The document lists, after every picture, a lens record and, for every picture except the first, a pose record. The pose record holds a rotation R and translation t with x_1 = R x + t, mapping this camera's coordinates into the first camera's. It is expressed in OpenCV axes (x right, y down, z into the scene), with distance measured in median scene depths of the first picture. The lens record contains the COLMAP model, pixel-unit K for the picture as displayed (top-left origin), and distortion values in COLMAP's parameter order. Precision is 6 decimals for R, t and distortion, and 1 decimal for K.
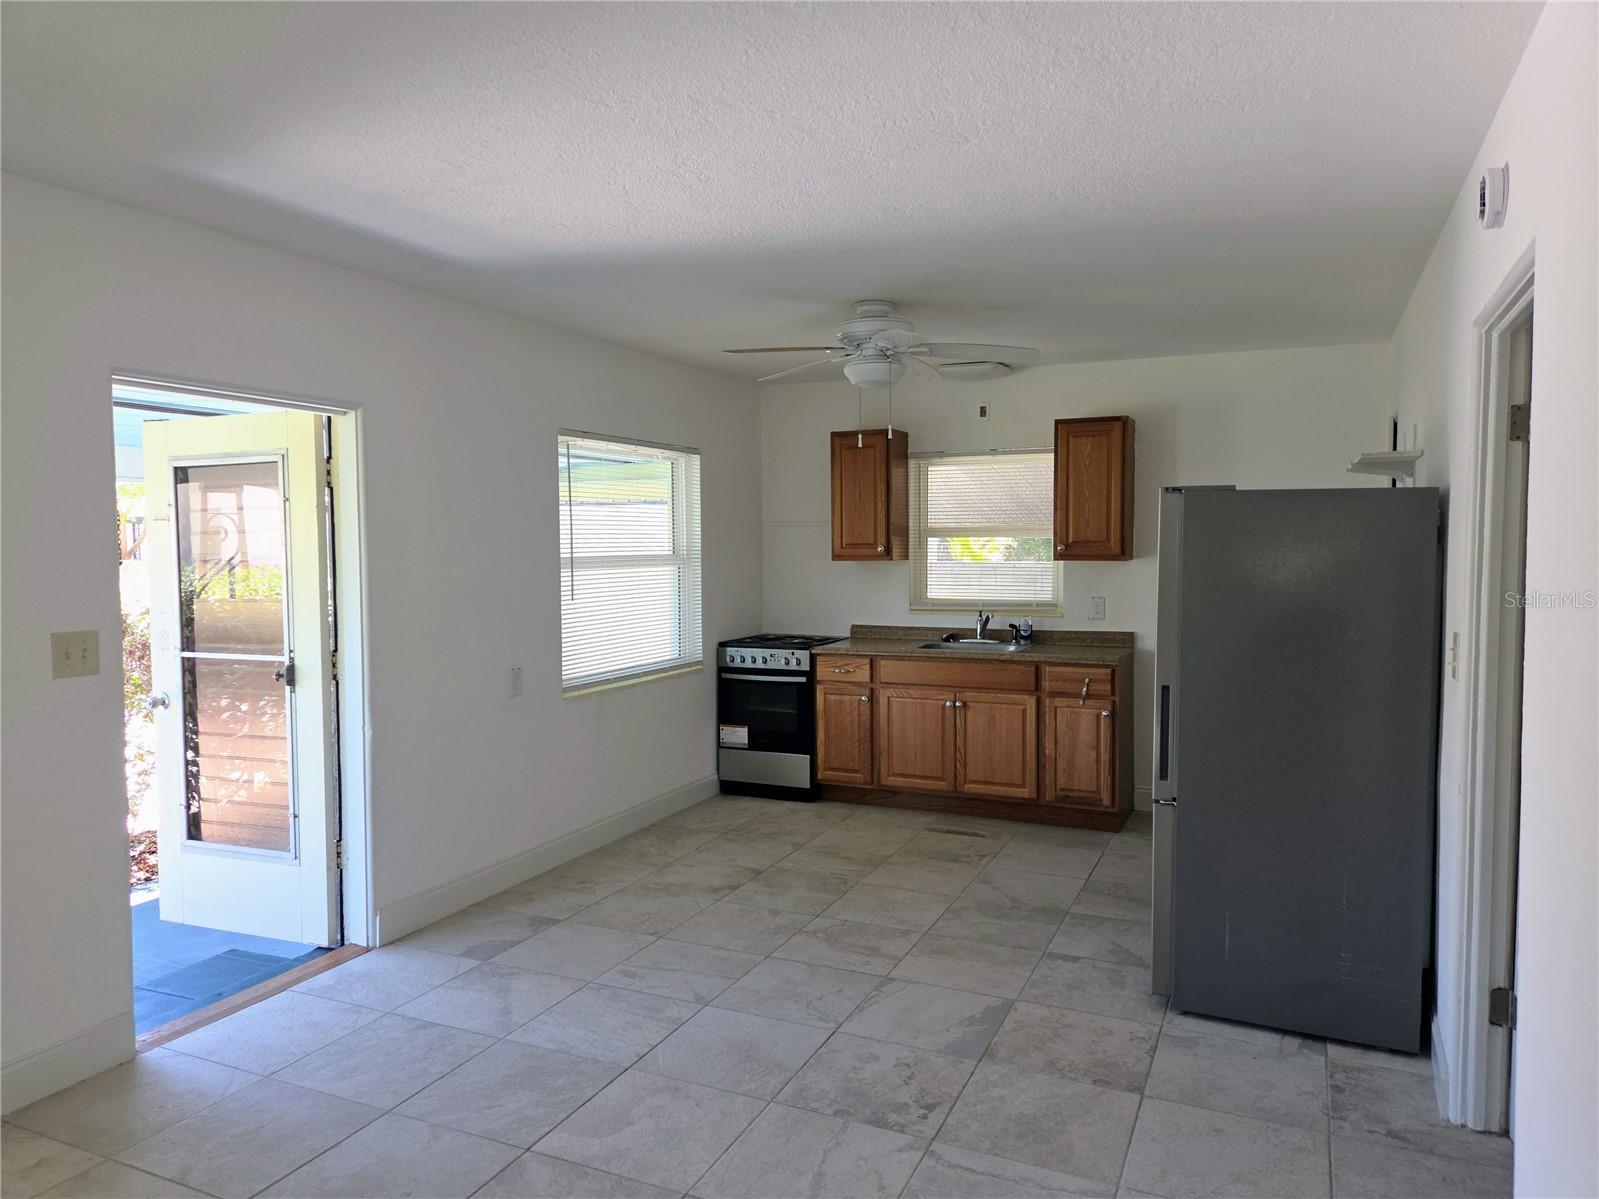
lens RADIAL K [[1085.3, 0, 801.9], [0, 1085.3, 590.3], [0, 0, 1]] dist [0.070099, -0.061696]
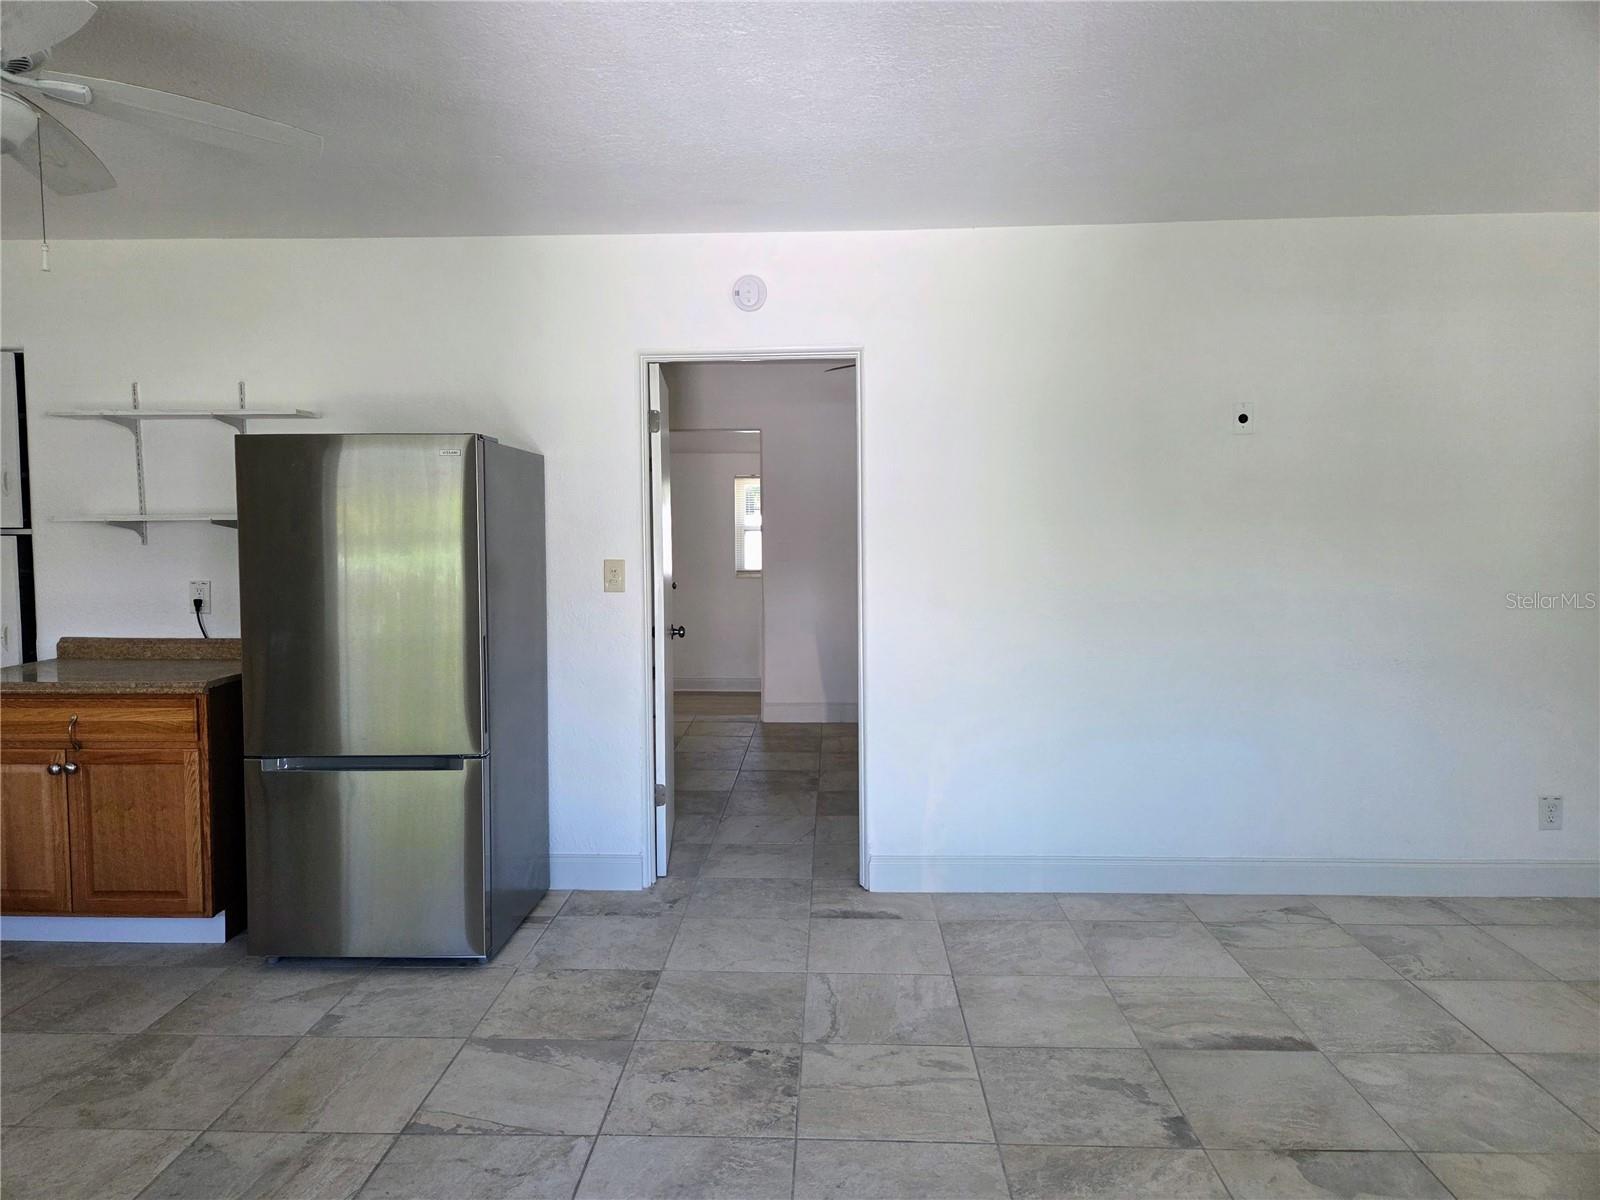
lens RADIAL K [[1071.3, 0, 793.0], [0, 1071.3, 590.6], [0, 0, 1]] dist [0.076223, -0.067315]
pose [[-0.372462, -0.052889, 0.926539, -0.409473], [0.050771, 0.995718, 0.077247, -0.008713], [-0.926658, 0.075813, -0.368182, 0.673713]]
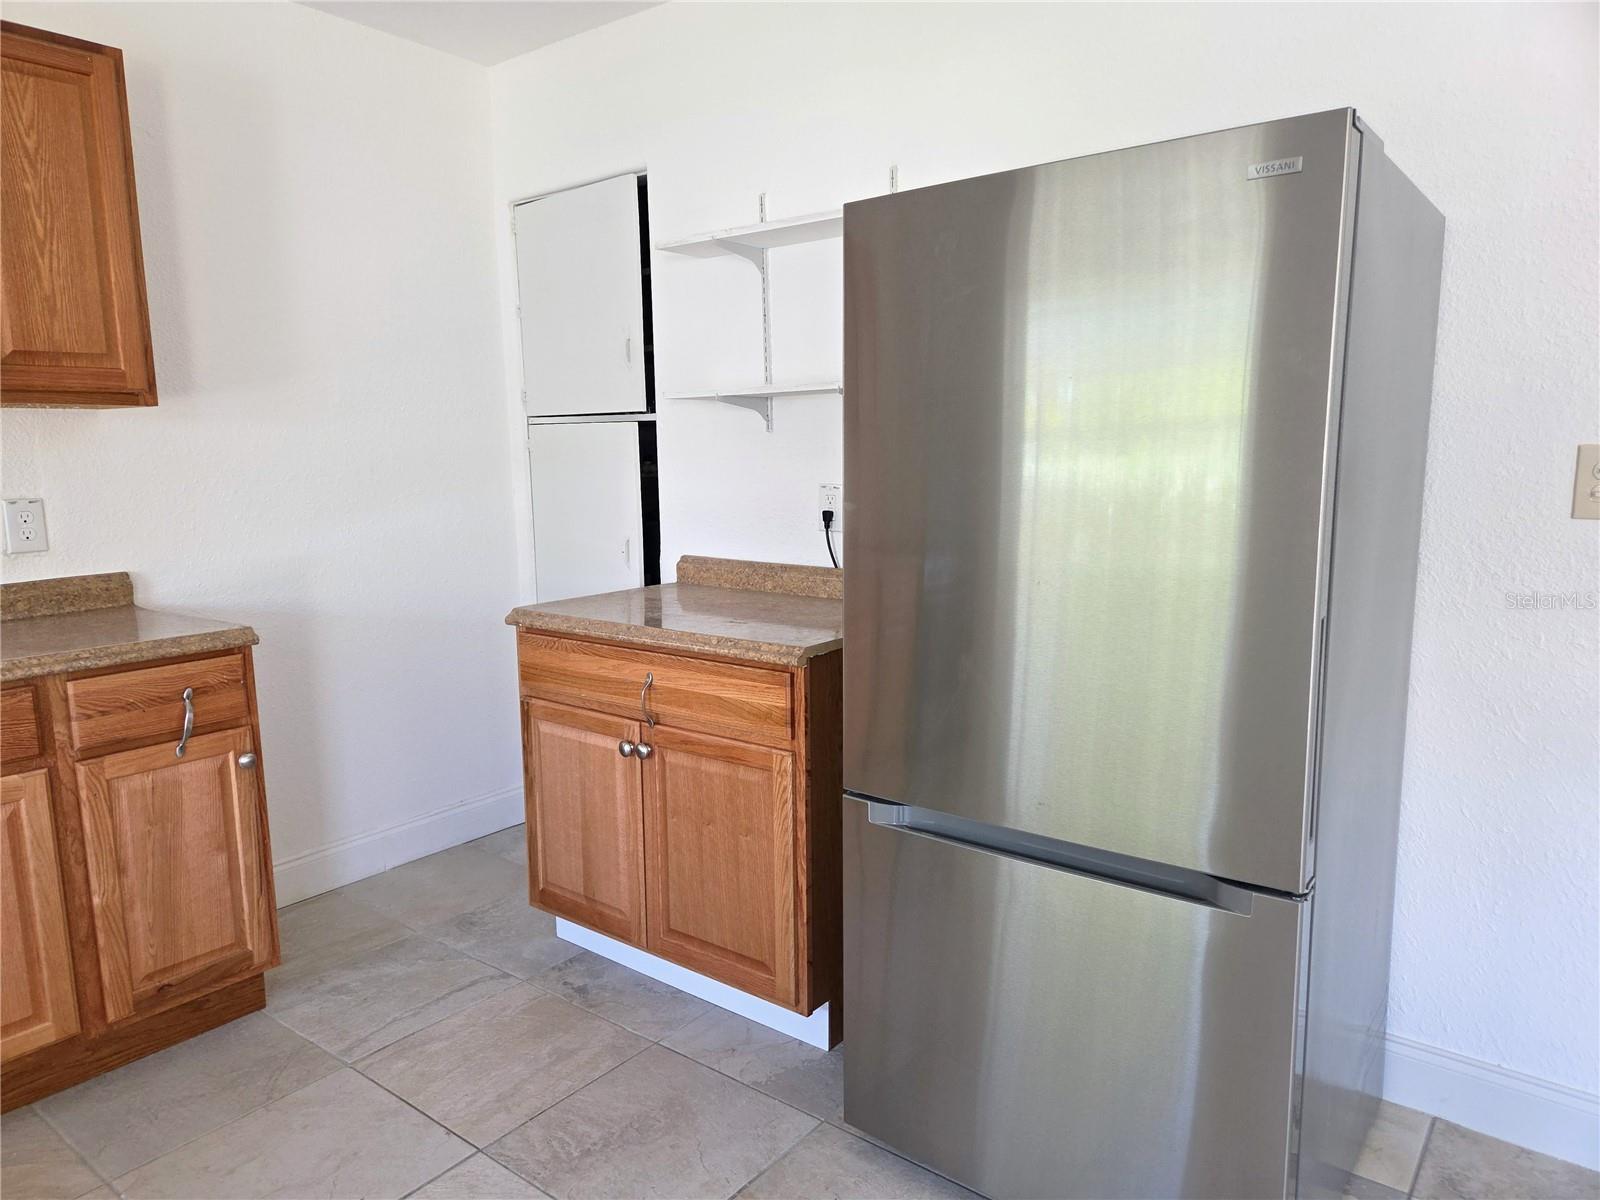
lens RADIAL K [[1074.0, 0, 784.4], [0, 1074.0, 602.9], [0, 0, 1]] dist [0.066238, -0.059993]
pose [[0.246890, -0.141365, 0.958677, -0.067808], [0.062117, 0.989576, 0.129925, 0.009896], [-0.967051, 0.027473, 0.253098, 0.670522]]
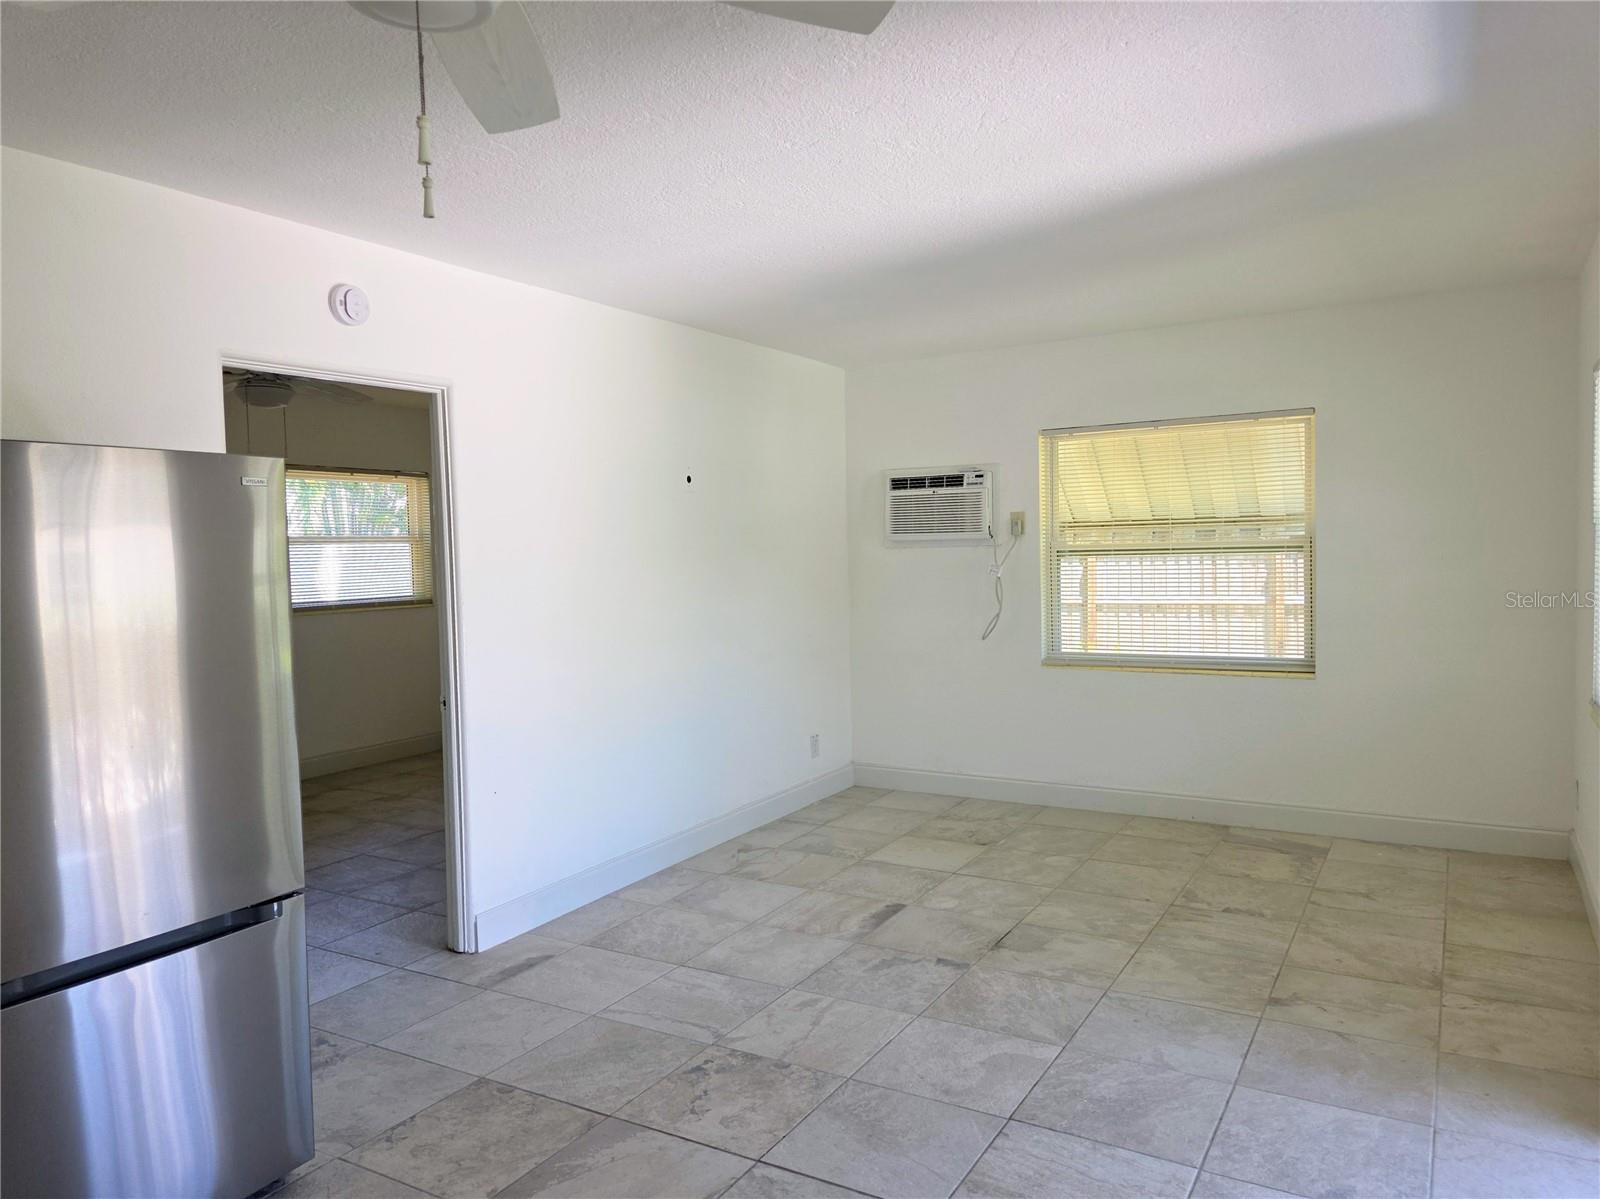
lens RADIAL K [[1107.8, 0, 802.3], [0, 1107.8, 590.1], [0, 0, 1]] dist [0.077636, -0.064807]
pose [[-0.993734, 0.021689, 0.109649, -0.056884], [0.031538, 0.995541, 0.088903, -0.037563], [-0.107231, 0.091804, -0.989987, 1.044027]]
